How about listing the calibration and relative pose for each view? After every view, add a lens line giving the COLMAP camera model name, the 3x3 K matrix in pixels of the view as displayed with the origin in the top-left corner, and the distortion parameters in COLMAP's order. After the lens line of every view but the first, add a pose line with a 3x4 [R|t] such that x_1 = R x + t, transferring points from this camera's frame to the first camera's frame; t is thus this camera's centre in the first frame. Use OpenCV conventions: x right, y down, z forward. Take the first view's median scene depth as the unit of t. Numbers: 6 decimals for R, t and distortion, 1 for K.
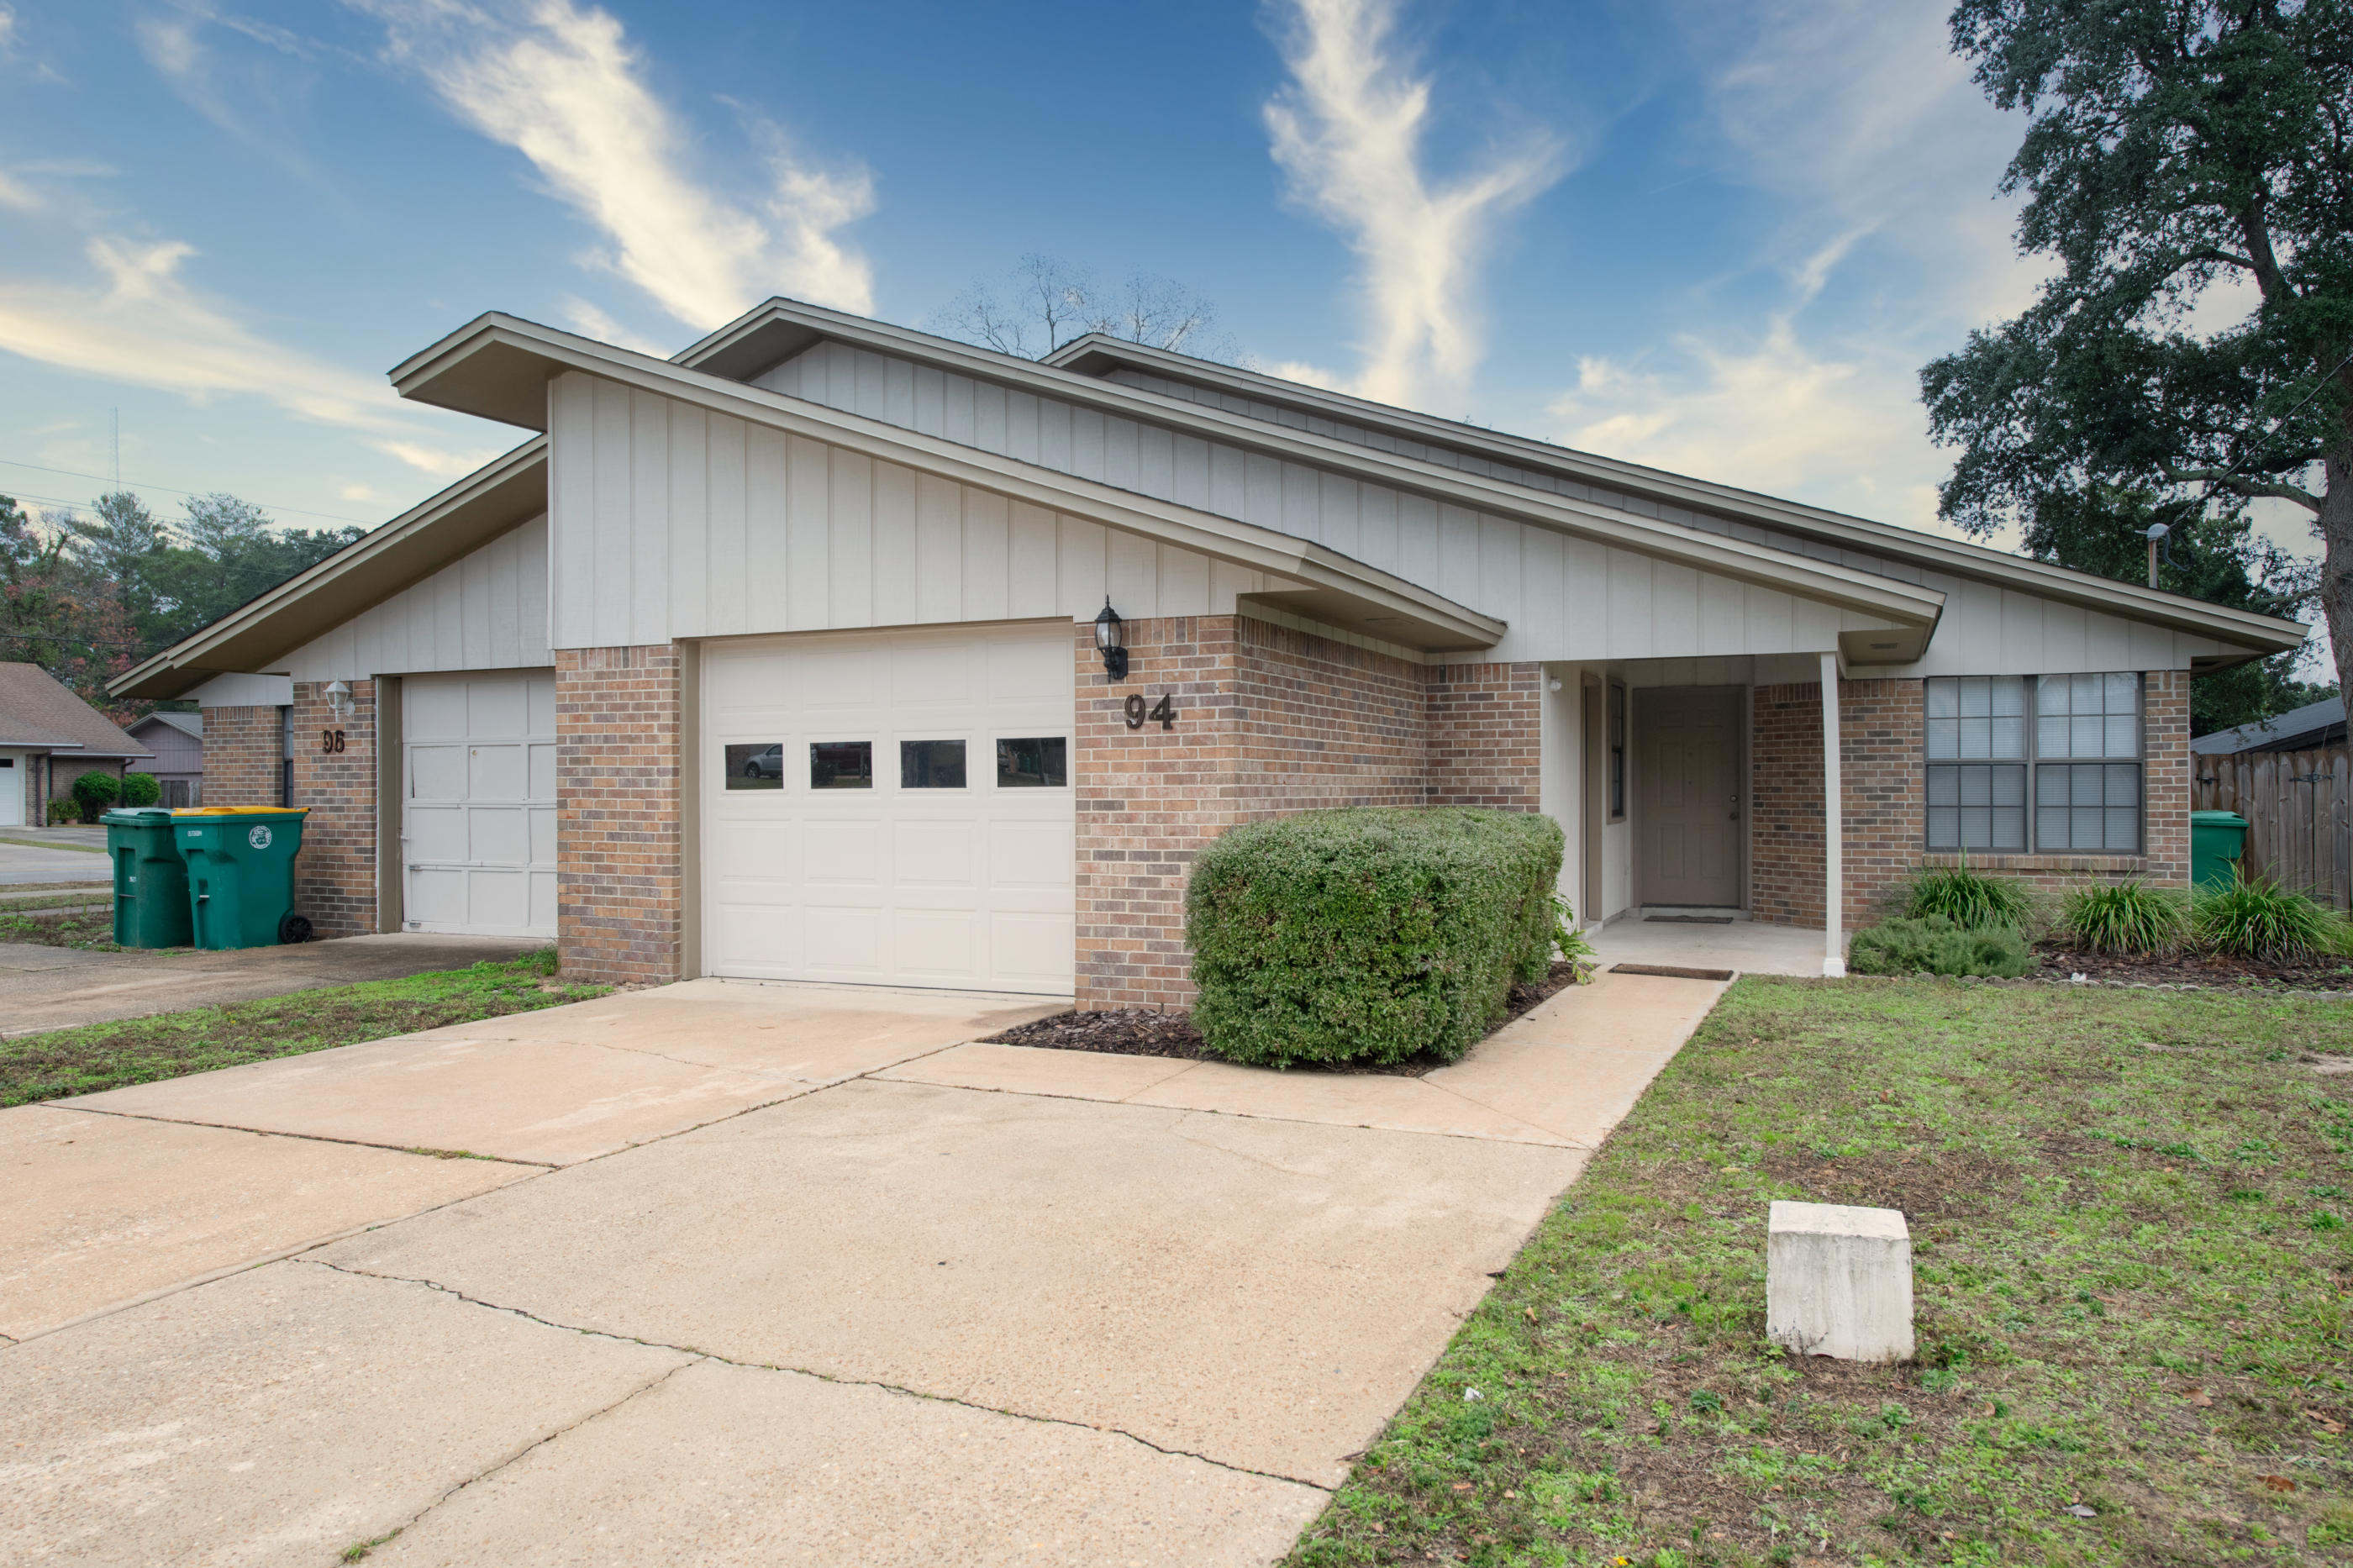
lens RADIAL K [[1623.8, 0, 1177.3], [0, 1623.8, 791.5], [0, 0, 1]] dist [0.002457, 0.000008]
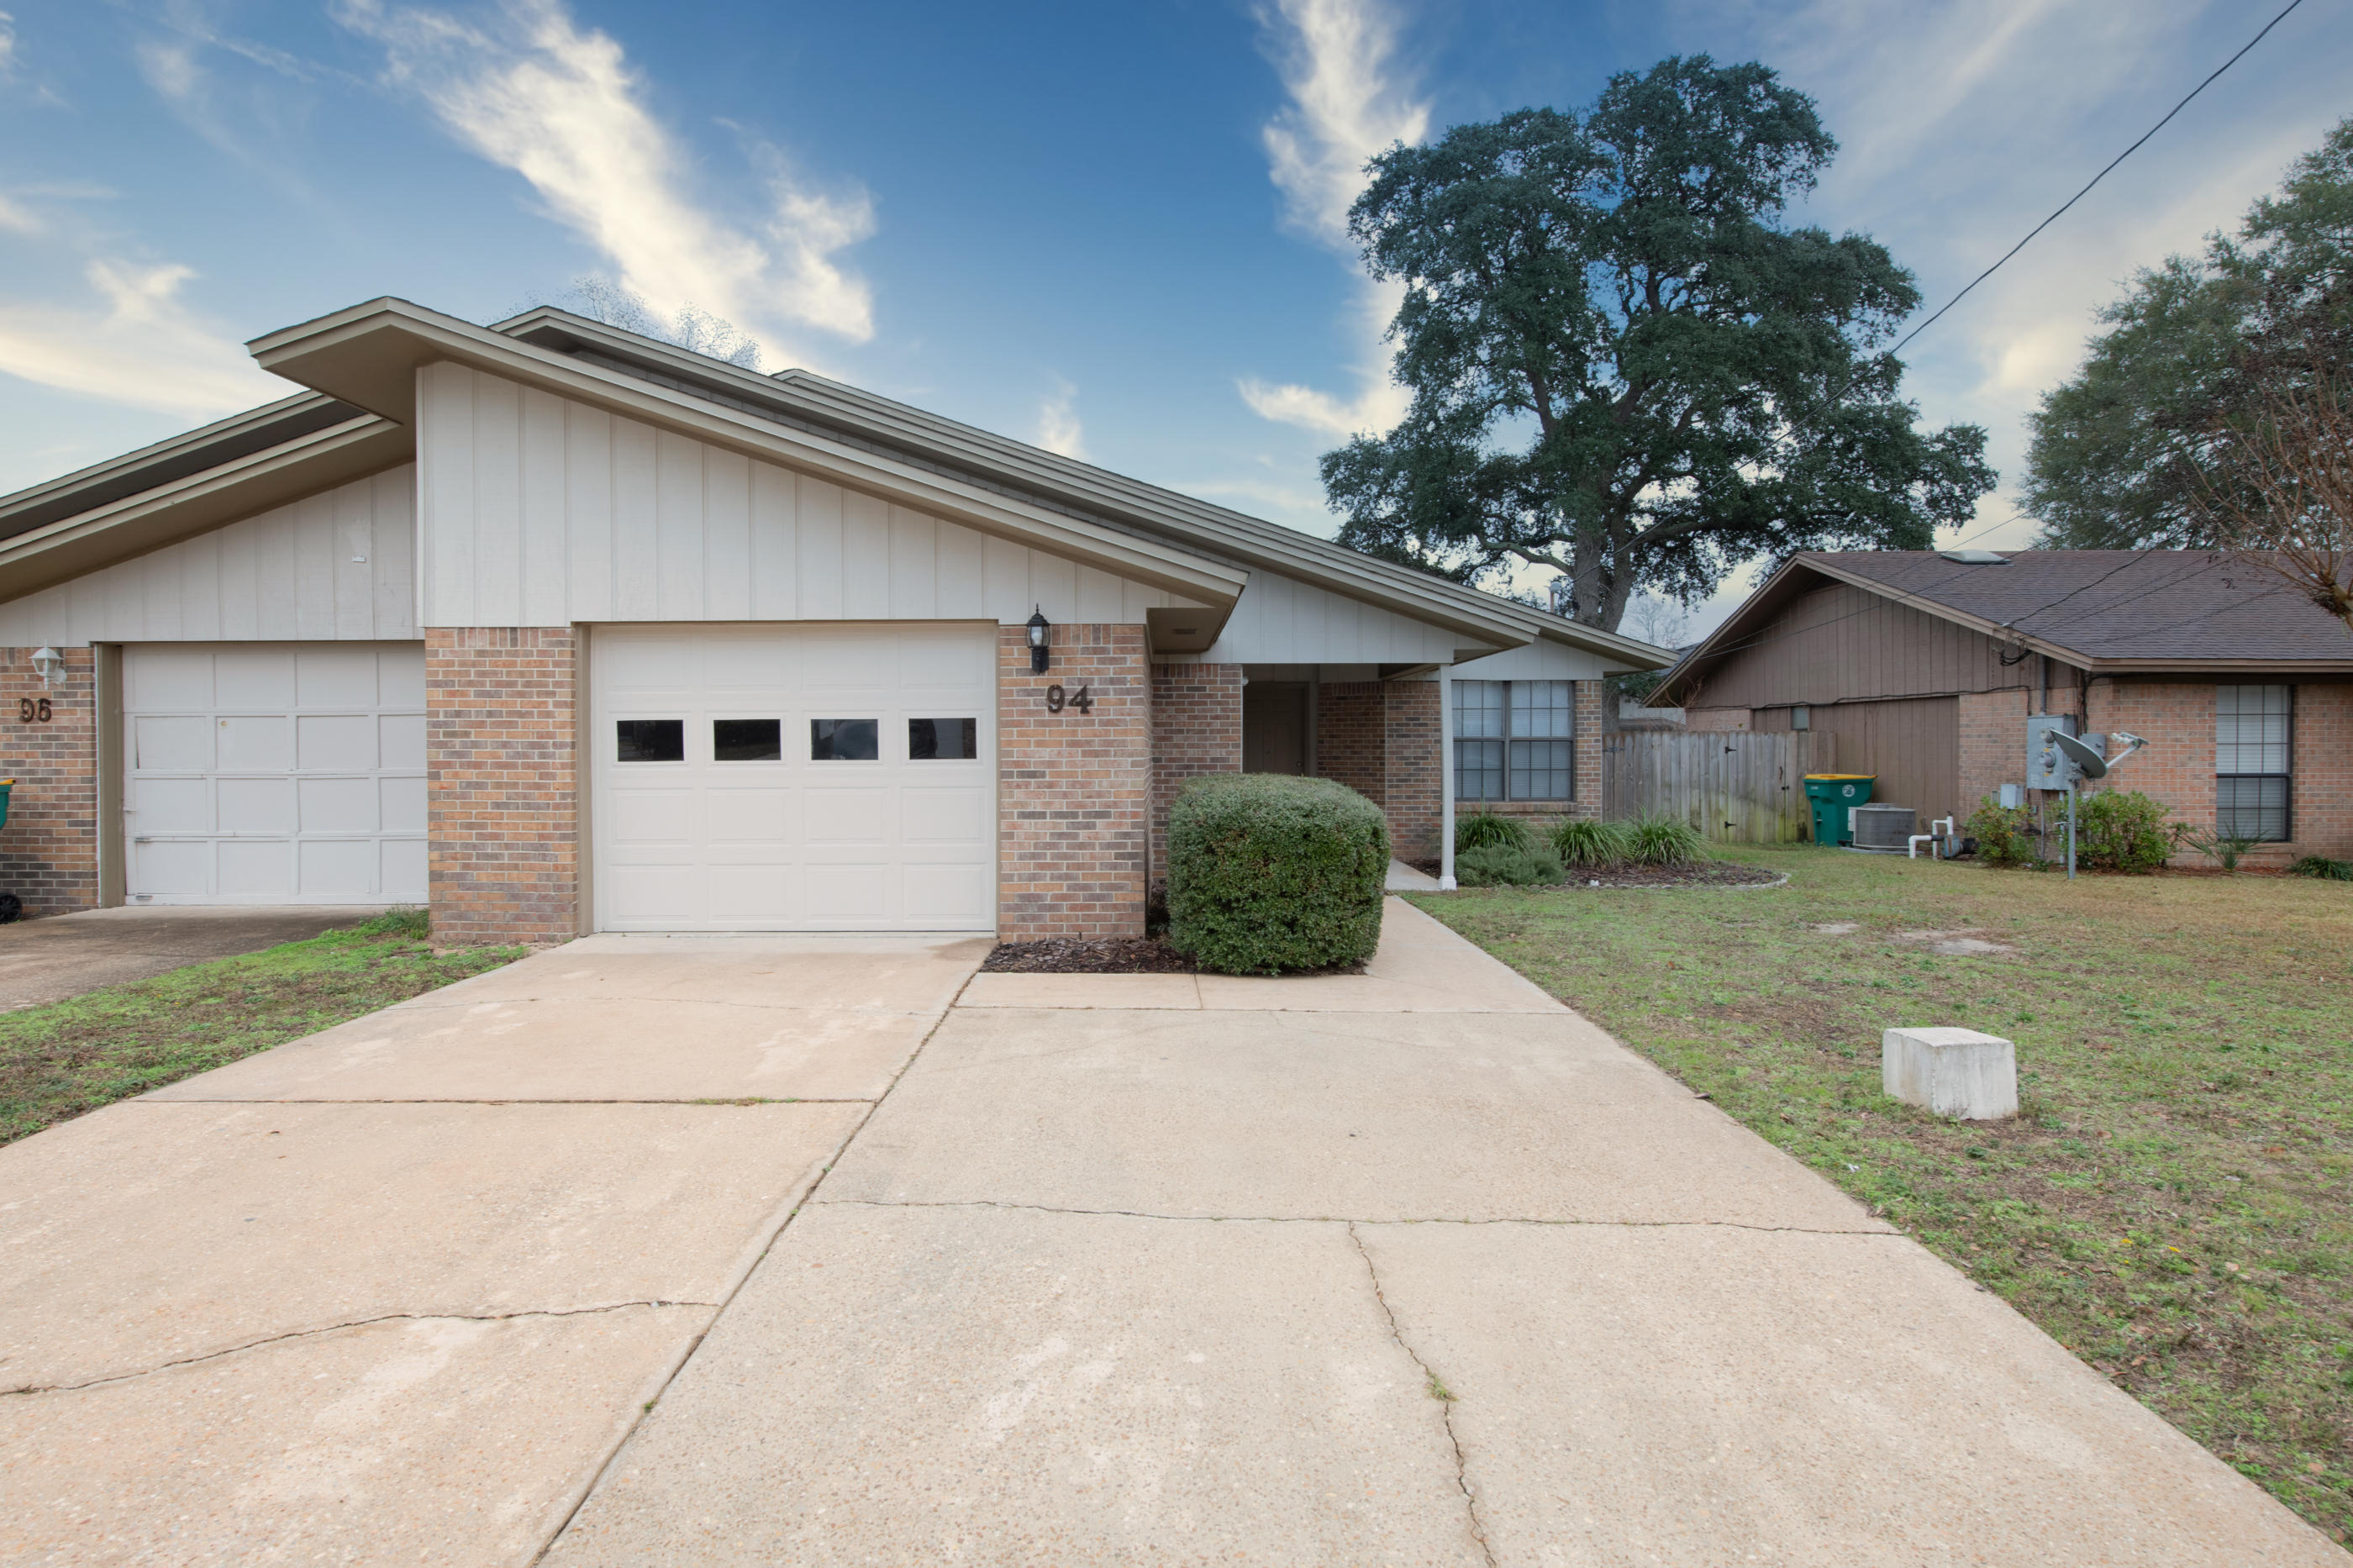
lens RADIAL K [[1296.6, 0, 1172.6], [0, 1296.6, 771.6], [0, 0, 1]] dist [-0.002856, -0.001348]
pose [[0.917232, -0.005688, 0.398312, -0.285026], [0.000624, 0.999917, 0.012841, -0.005268], [-0.398352, -0.011530, 0.917160, 0.046917]]
